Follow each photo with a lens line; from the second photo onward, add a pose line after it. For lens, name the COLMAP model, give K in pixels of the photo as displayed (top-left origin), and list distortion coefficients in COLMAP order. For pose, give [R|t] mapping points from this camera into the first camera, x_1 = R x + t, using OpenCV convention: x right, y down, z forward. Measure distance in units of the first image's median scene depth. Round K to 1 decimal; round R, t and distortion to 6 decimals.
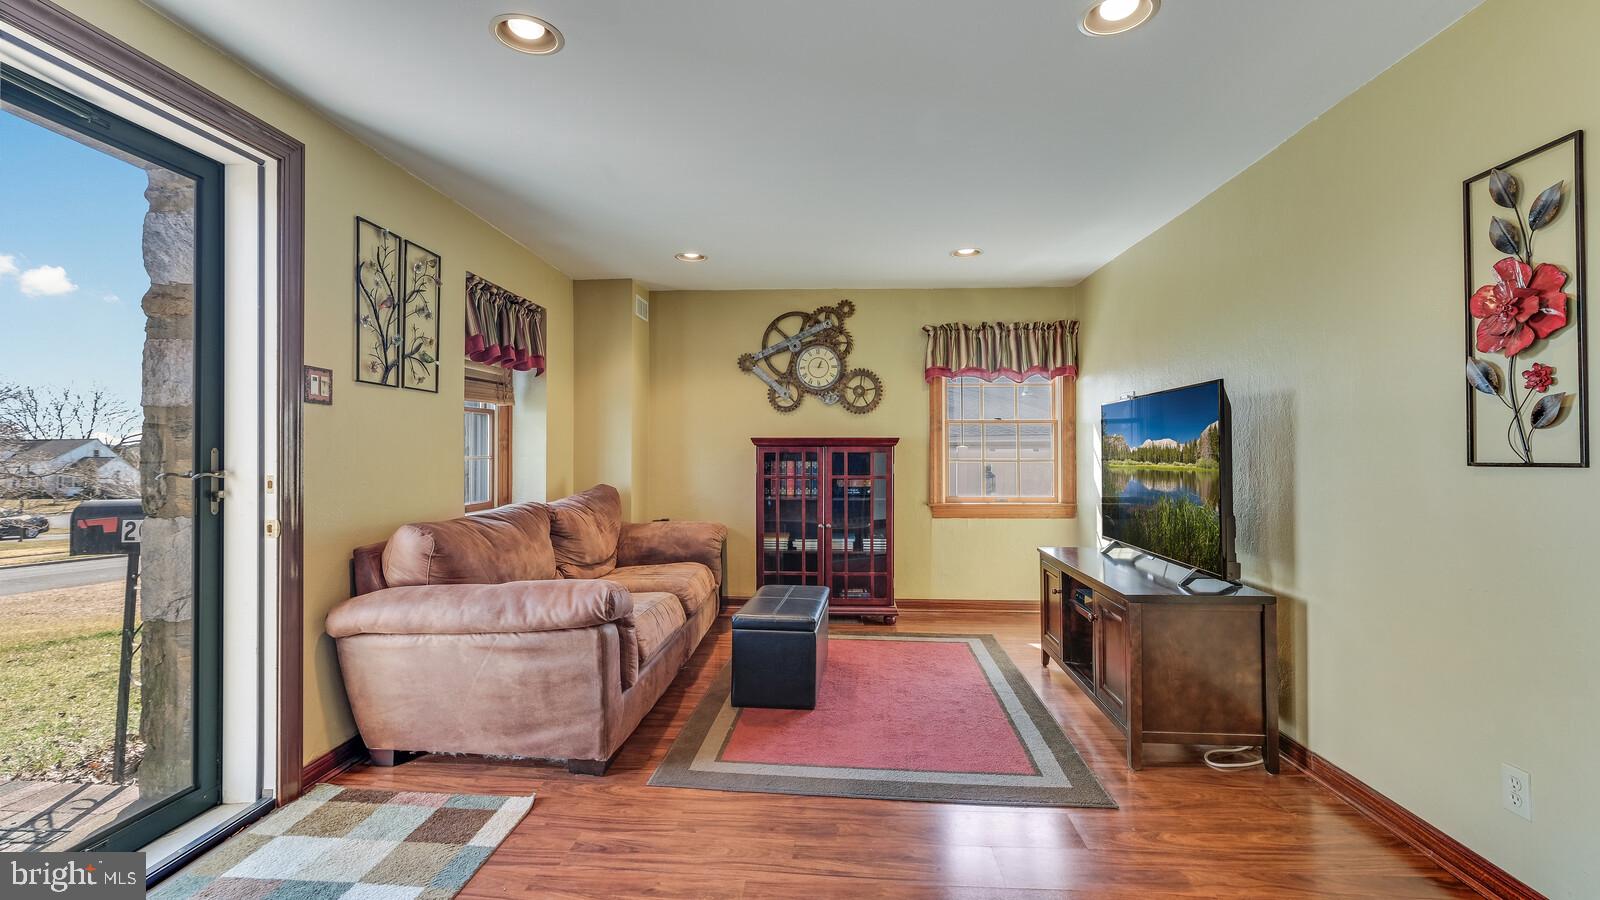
lens RADIAL K [[690.4, 0, 802.0], [0, 690.4, 451.5], [0, 0, 1]] dist [0.001840, 0.002189]
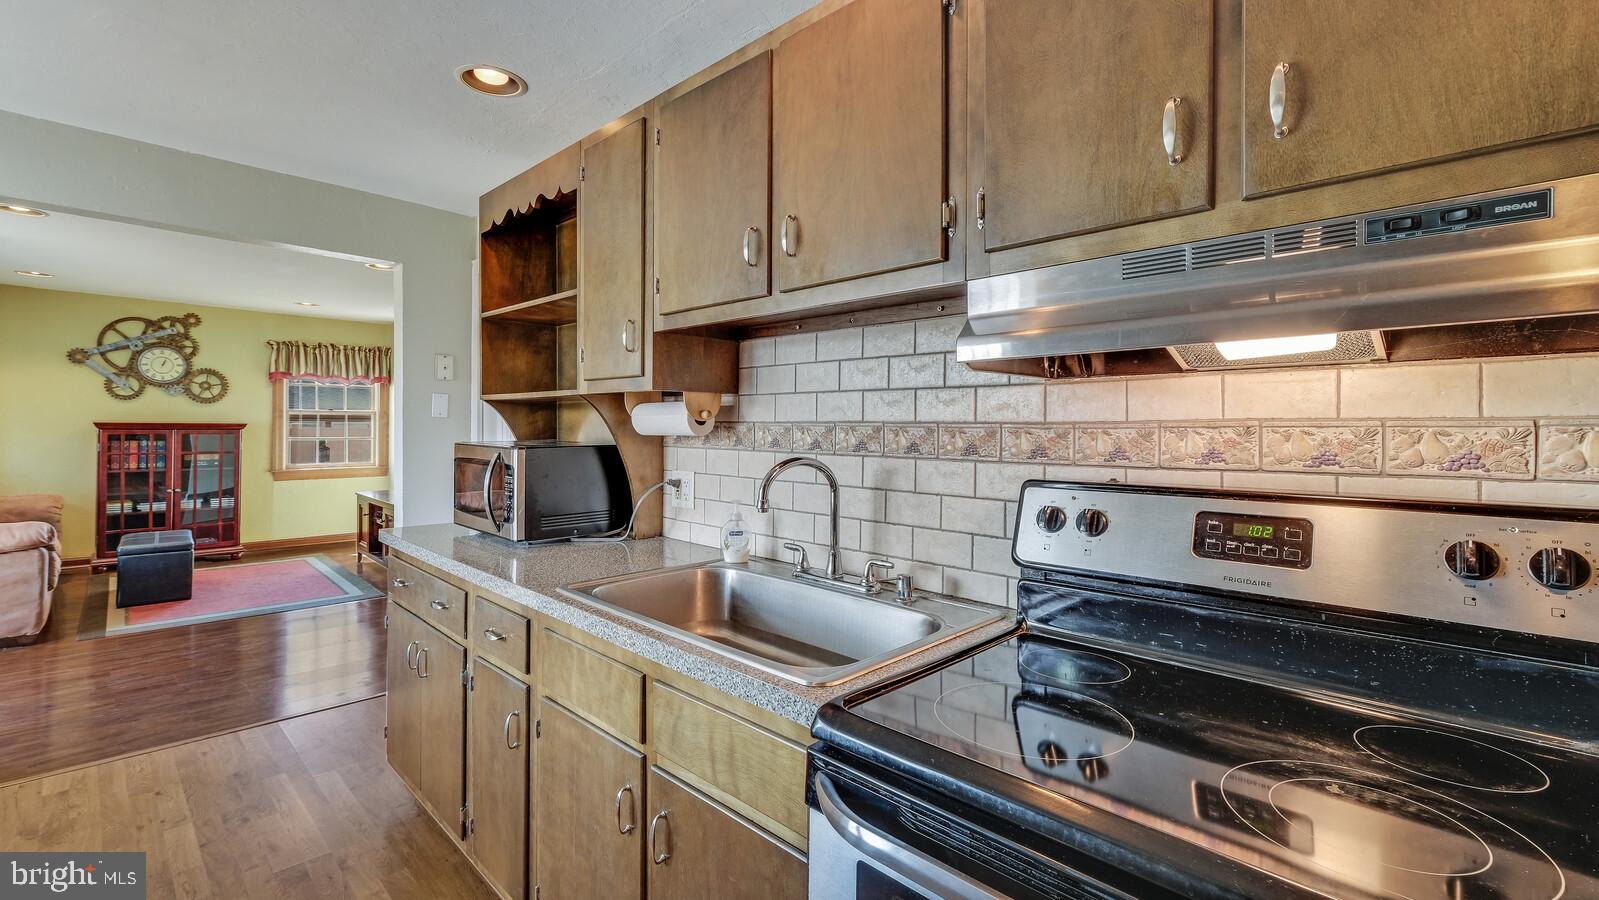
lens RADIAL K [[689.9, 0, 788.9], [0, 689.9, 427.6], [0, 0, 1]] dist [0.001840, 0.002189]
pose [[0.657097, 0.004669, 0.753792, -0.186759], [-0.011639, 0.999924, 0.003952, -0.029368], [-0.753716, -0.011370, 0.657102, -0.717548]]
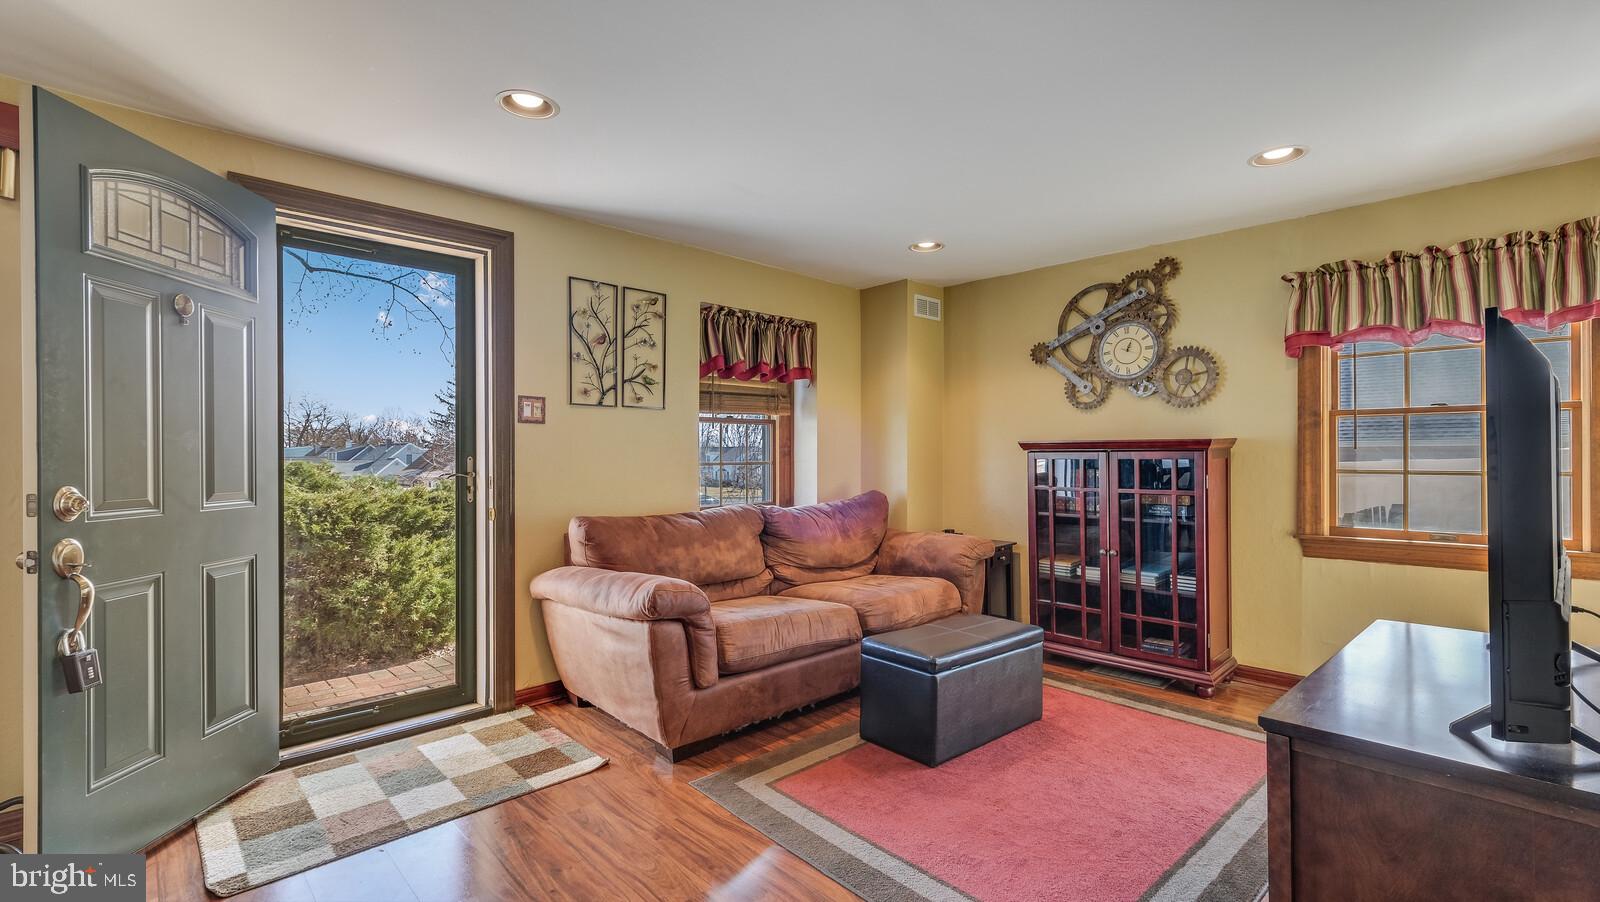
lens RADIAL K [[701.2, 0, 809.8], [0, 701.2, 458.6], [0, 0, 1]] dist [0.009623, -0.000377]
pose [[0.744468, 0.003188, -0.667650, 0.311393], [0.000509, 0.999986, 0.005343, -0.003649], [0.667658, -0.004318, 0.744456, 0.176099]]
